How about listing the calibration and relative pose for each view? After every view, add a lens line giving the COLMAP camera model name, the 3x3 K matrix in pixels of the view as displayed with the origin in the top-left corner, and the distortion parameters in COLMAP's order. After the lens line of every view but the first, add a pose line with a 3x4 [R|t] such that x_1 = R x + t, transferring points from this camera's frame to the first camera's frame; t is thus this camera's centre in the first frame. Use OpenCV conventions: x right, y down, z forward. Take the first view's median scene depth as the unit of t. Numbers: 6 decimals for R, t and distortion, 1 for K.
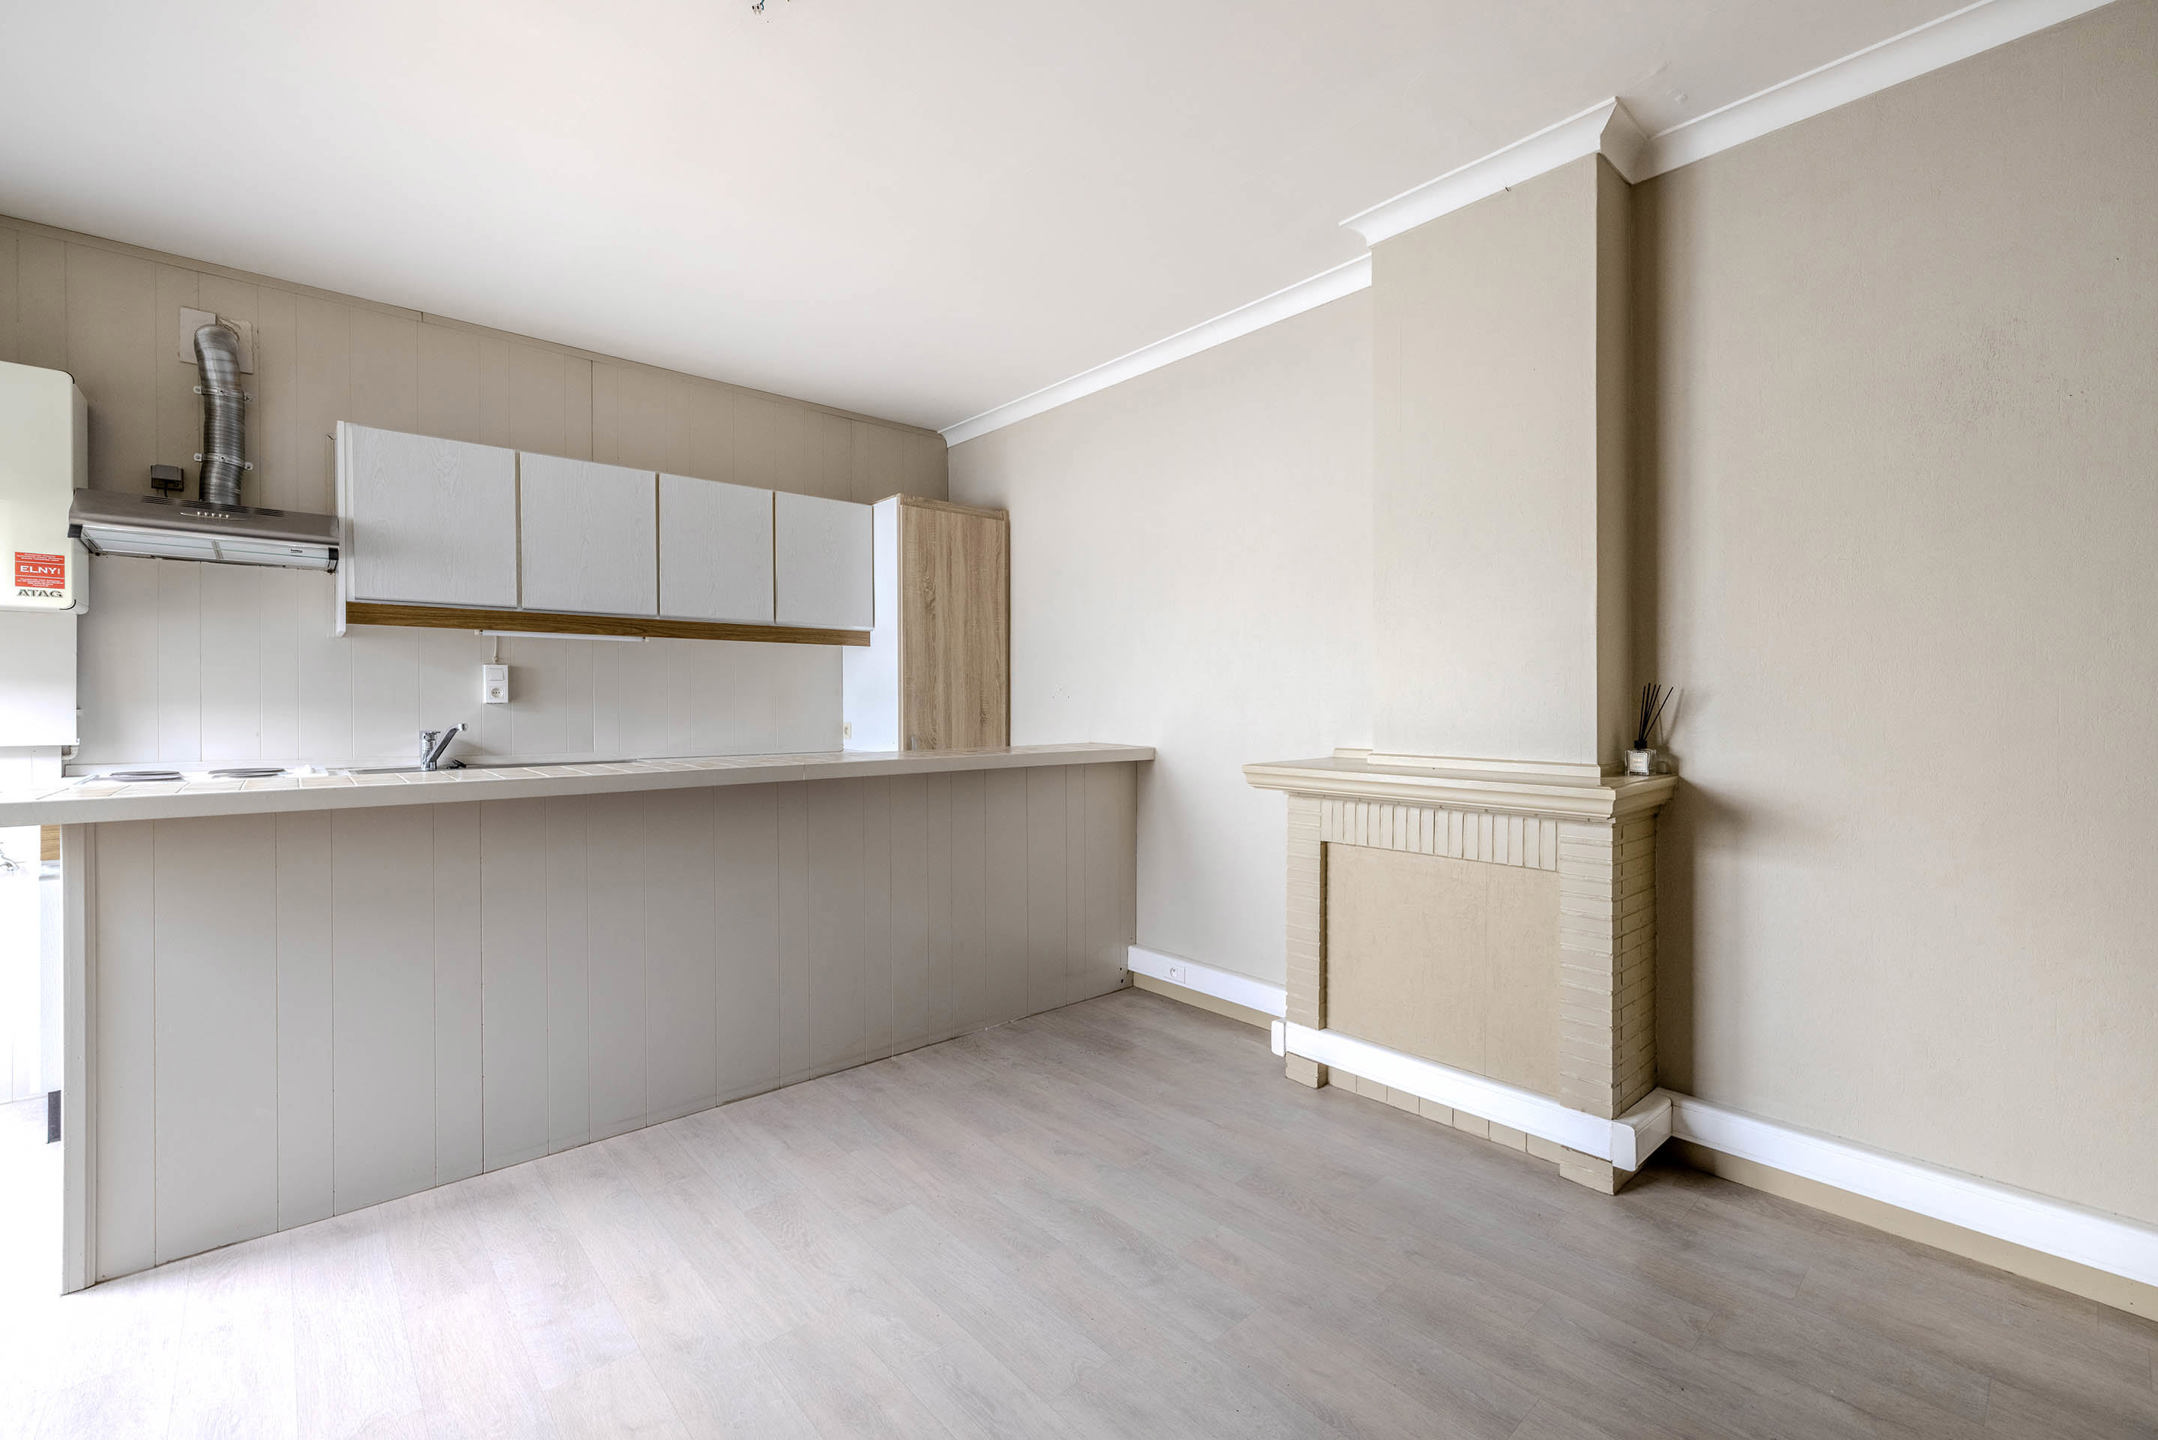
lens RADIAL K [[902.1, 0, 1108.7], [0, 902.1, 710.0], [0, 0, 1]] dist [0.000219, -0.000140]
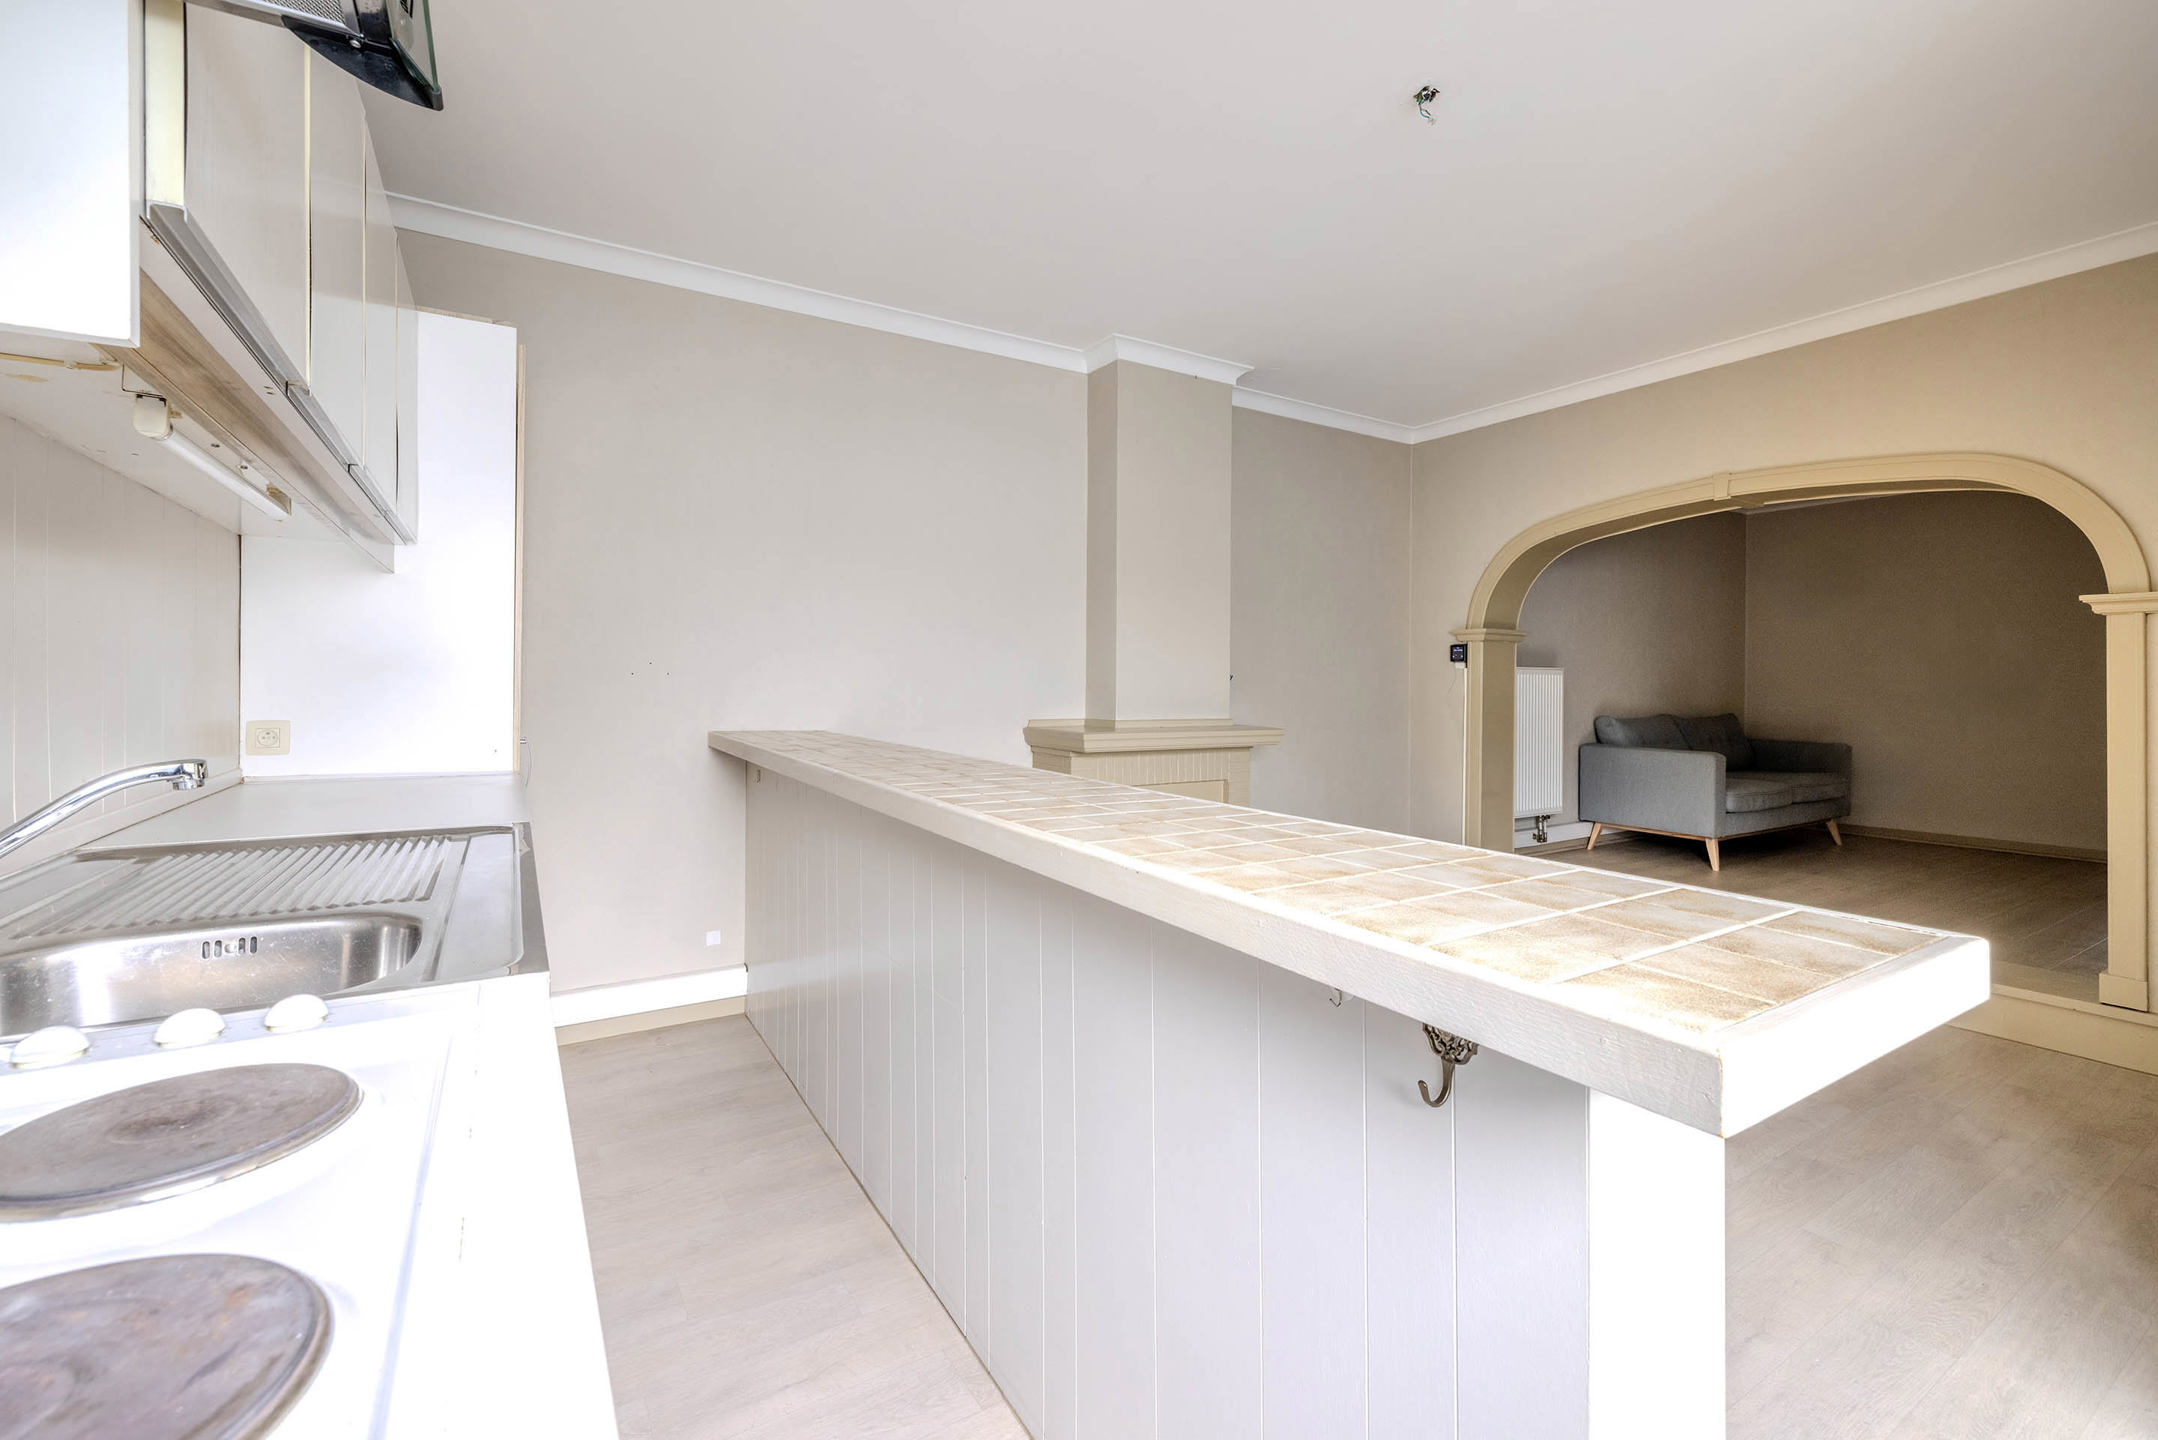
lens RADIAL K [[916.8, 0, 1065.4], [0, 916.8, 671.3], [0, 0, 1]] dist [0.001421, 0.000031]
pose [[0.187804, 0.009982, 0.982156, -0.892709], [0.000894, 0.999946, -0.010334, -0.008202], [-0.982206, 0.002819, 0.187785, 0.647581]]
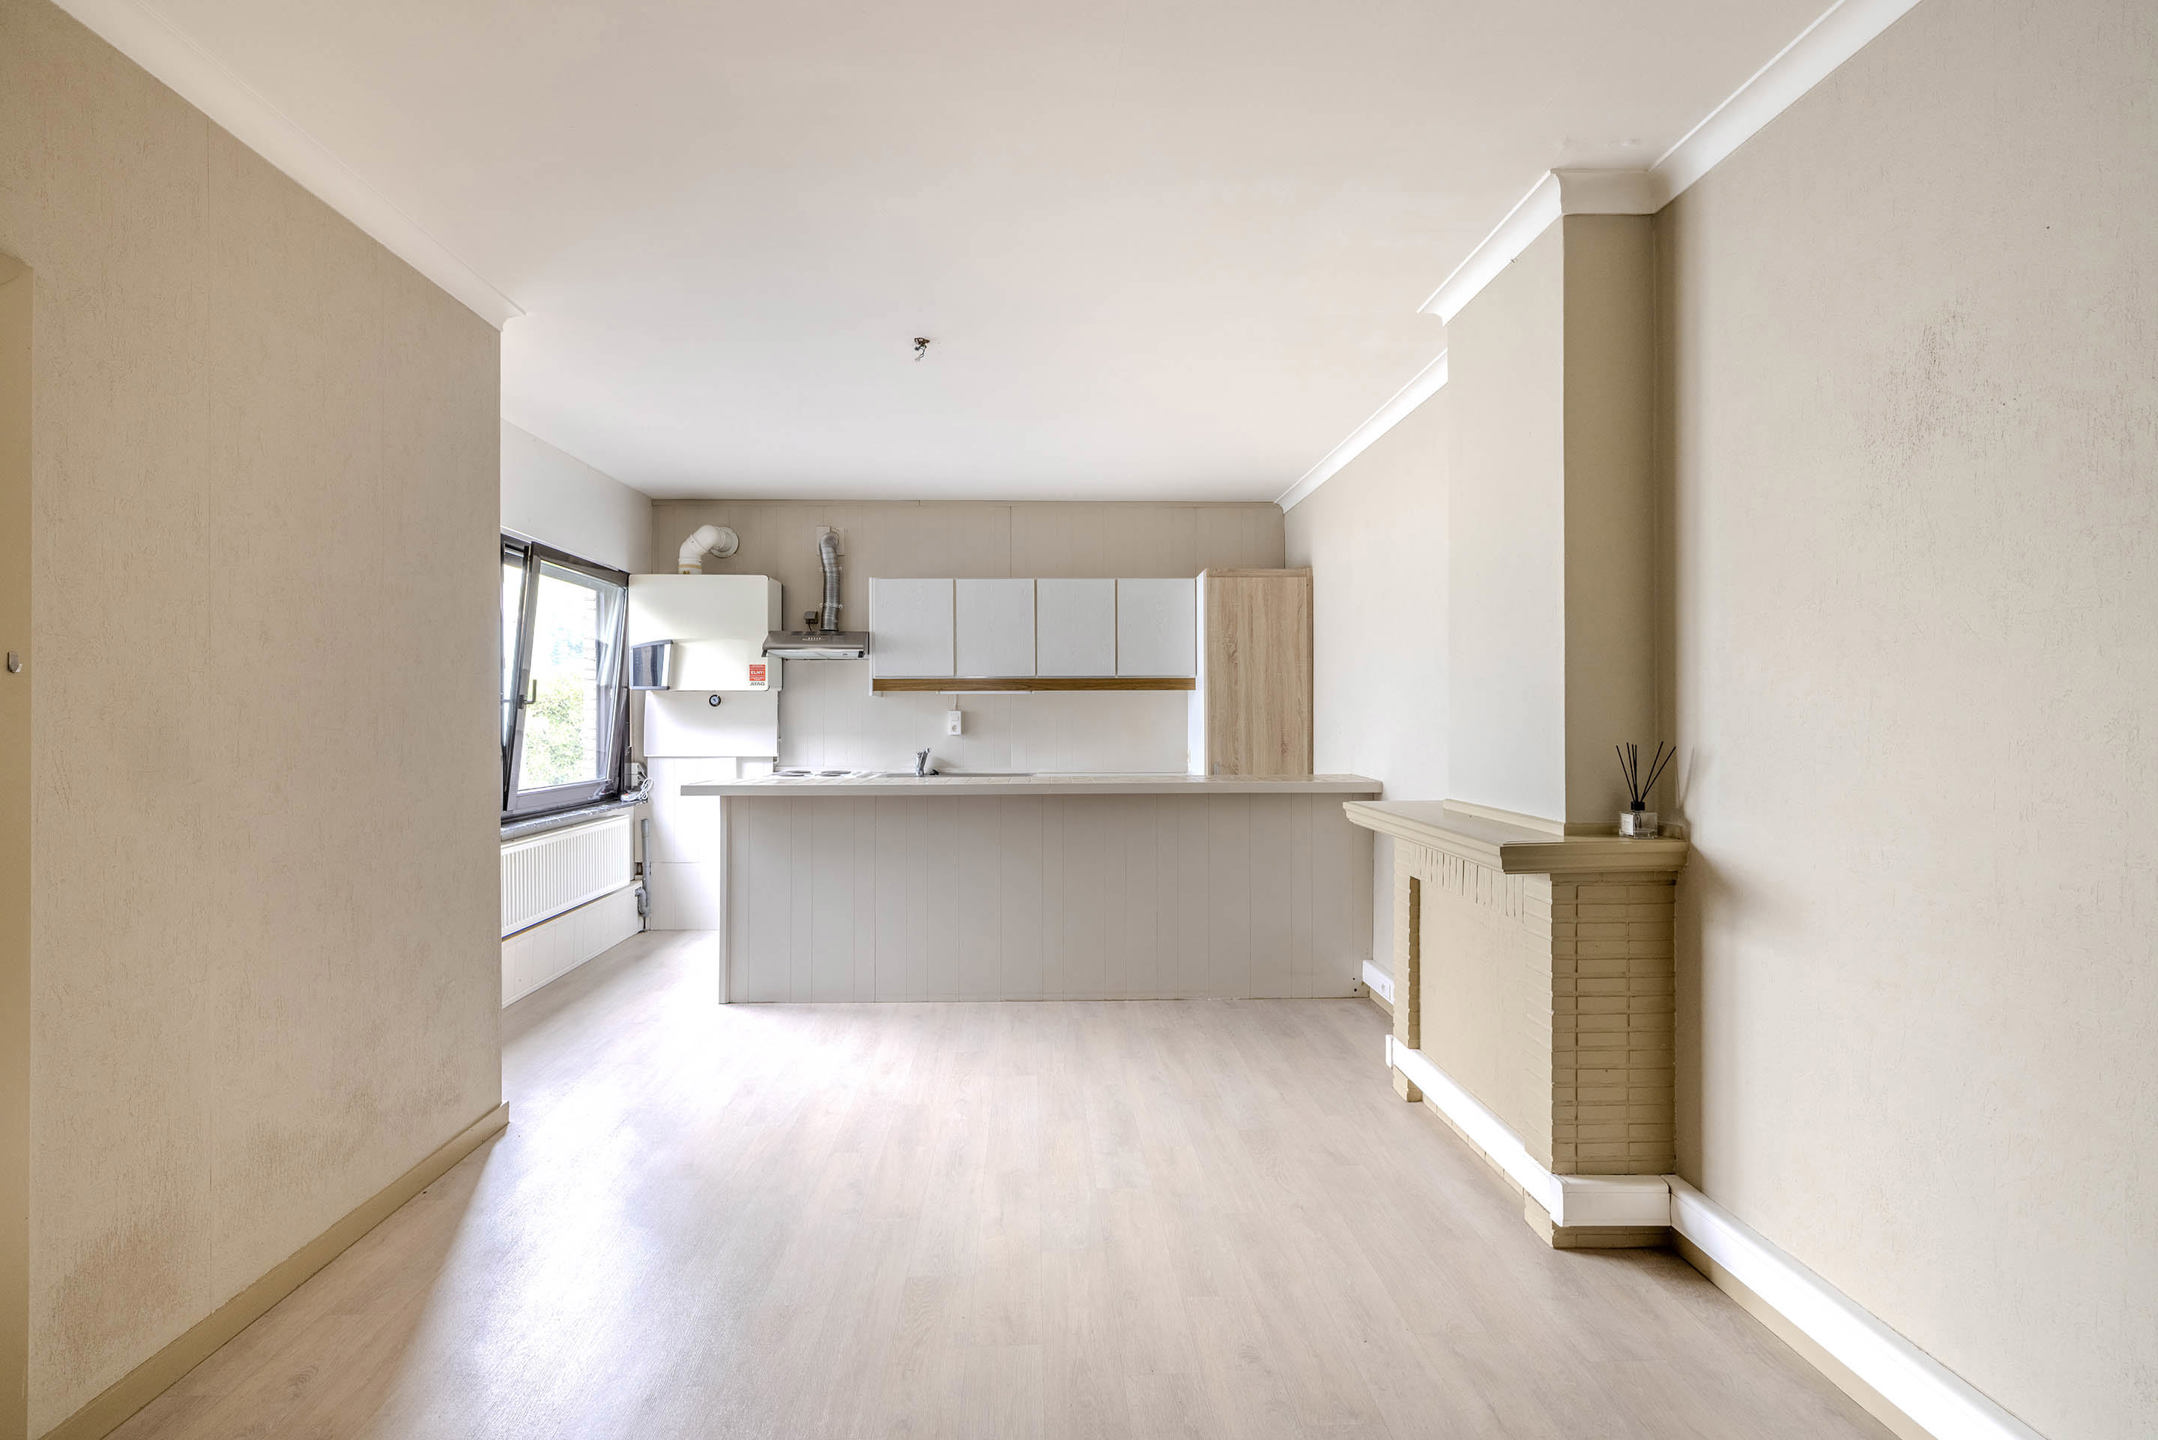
lens RADIAL K [[898.9, 0, 1079.0], [0, 898.9, 720.0], [0, 0, 1]] dist [0.000307, 0.000109]
pose [[0.764891, 0.002198, -0.644156, 0.529670], [-0.003301, 0.999994, -0.000508, -0.035256], [0.644151, 0.002515, 0.764894, -0.078265]]
